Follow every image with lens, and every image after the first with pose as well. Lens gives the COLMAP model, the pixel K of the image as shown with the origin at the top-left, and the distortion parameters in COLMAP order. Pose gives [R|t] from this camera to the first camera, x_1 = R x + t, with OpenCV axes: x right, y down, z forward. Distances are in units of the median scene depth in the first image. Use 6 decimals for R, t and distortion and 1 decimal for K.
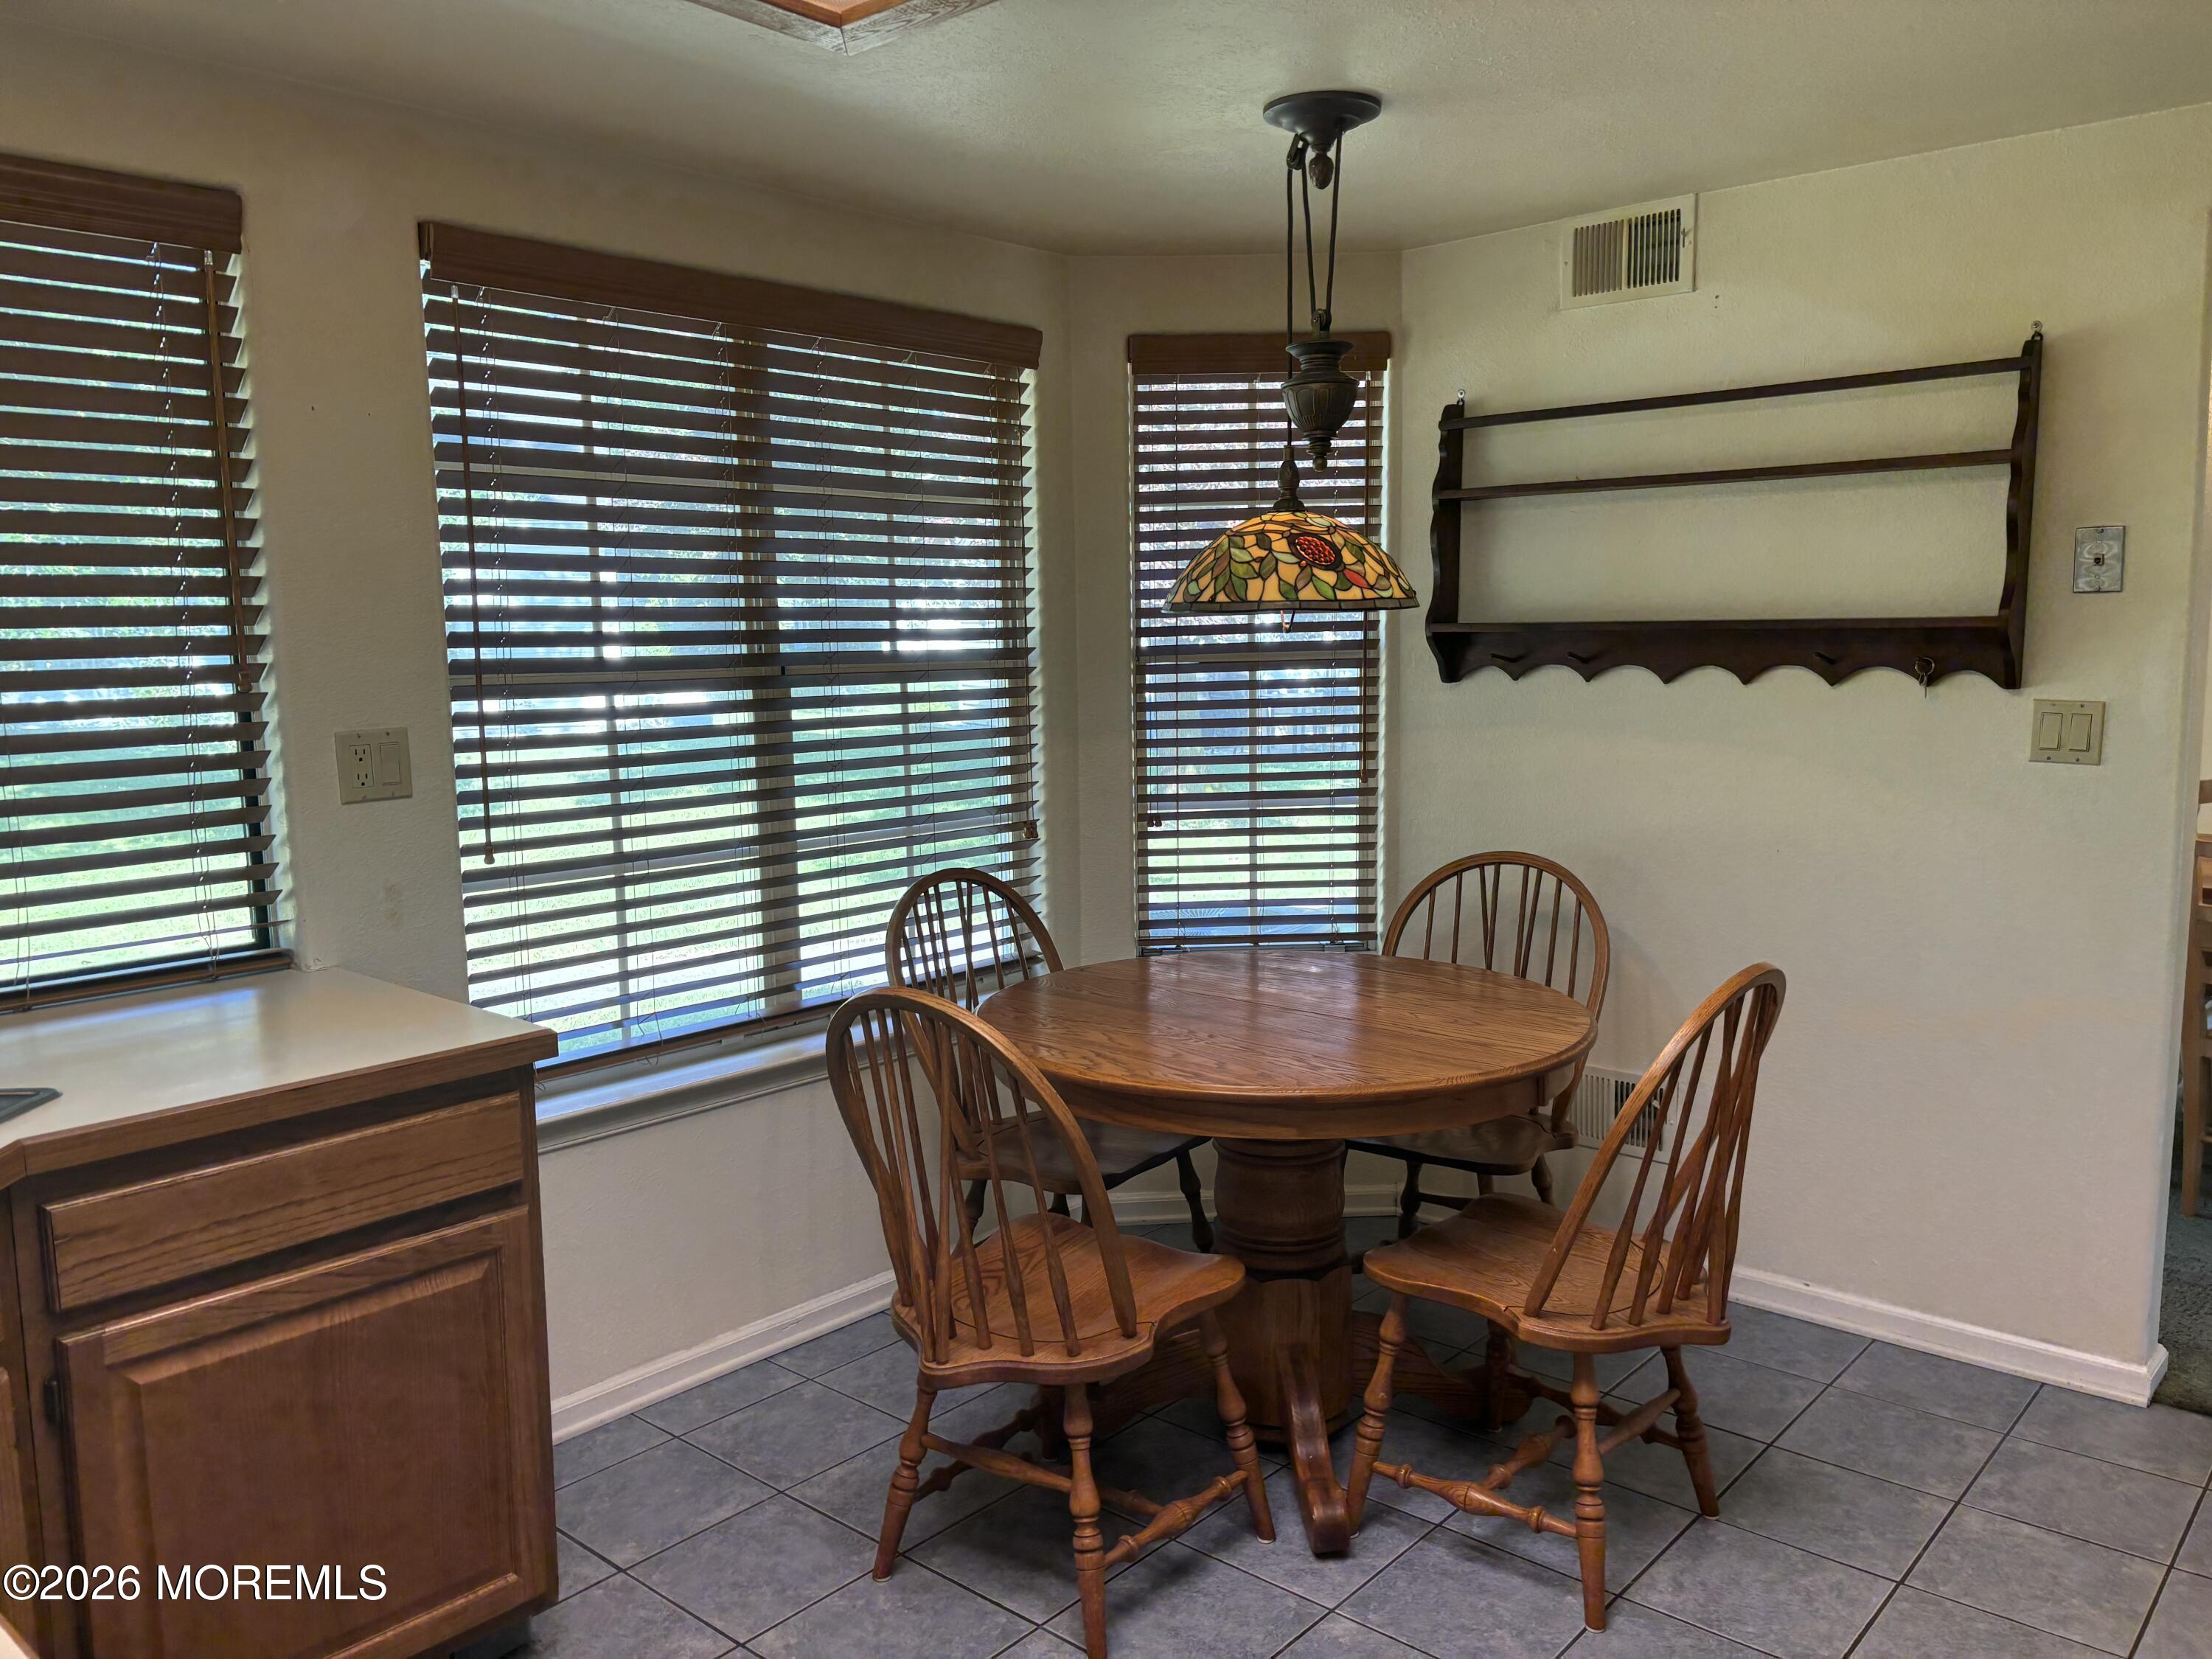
lens RADIAL K [[1680.0, 0, 1114.9], [0, 1680.0, 826.4], [0, 0, 1]] dist [0.152155, -0.188615]
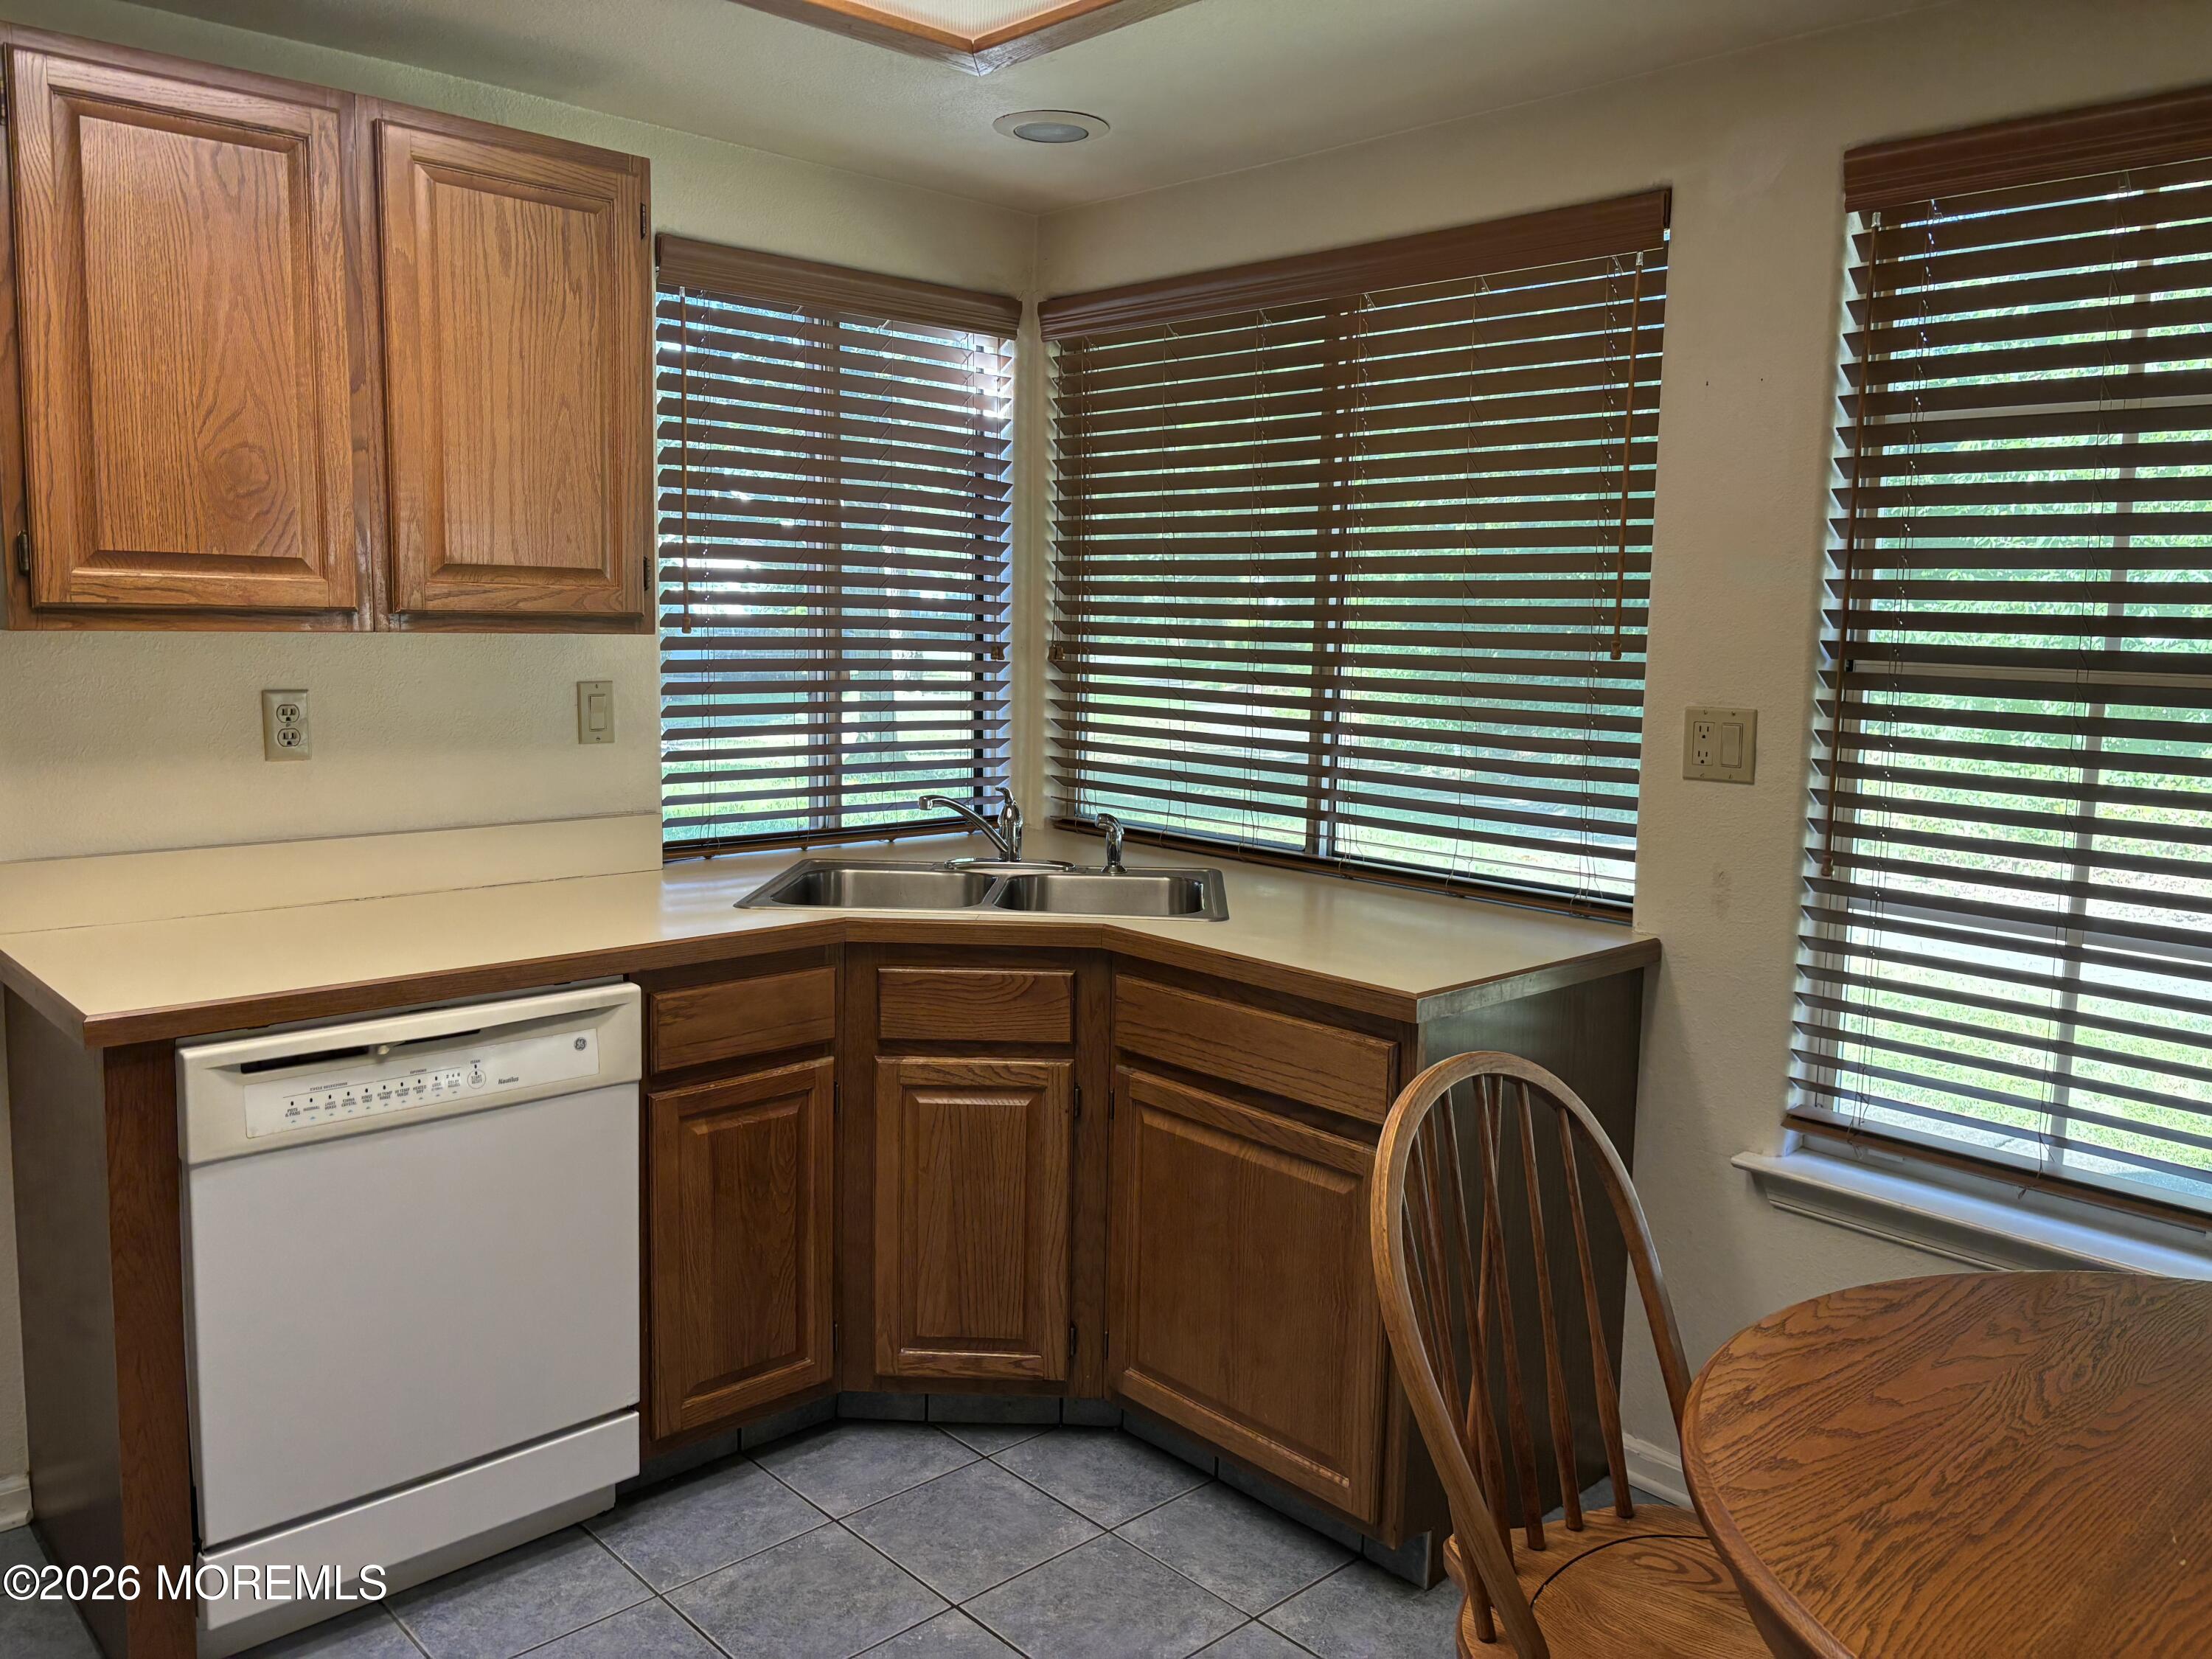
lens RADIAL K [[1680.0, 0, 1114.9], [0, 1680.0, 826.4], [0, 0, 1]] dist [0.152155, -0.188615]
pose [[-0.076058, 0.147133, -0.986188, 0.537513], [-0.137899, 0.977997, 0.156546, -0.092585], [0.987522, 0.147901, -0.054095, 0.693848]]
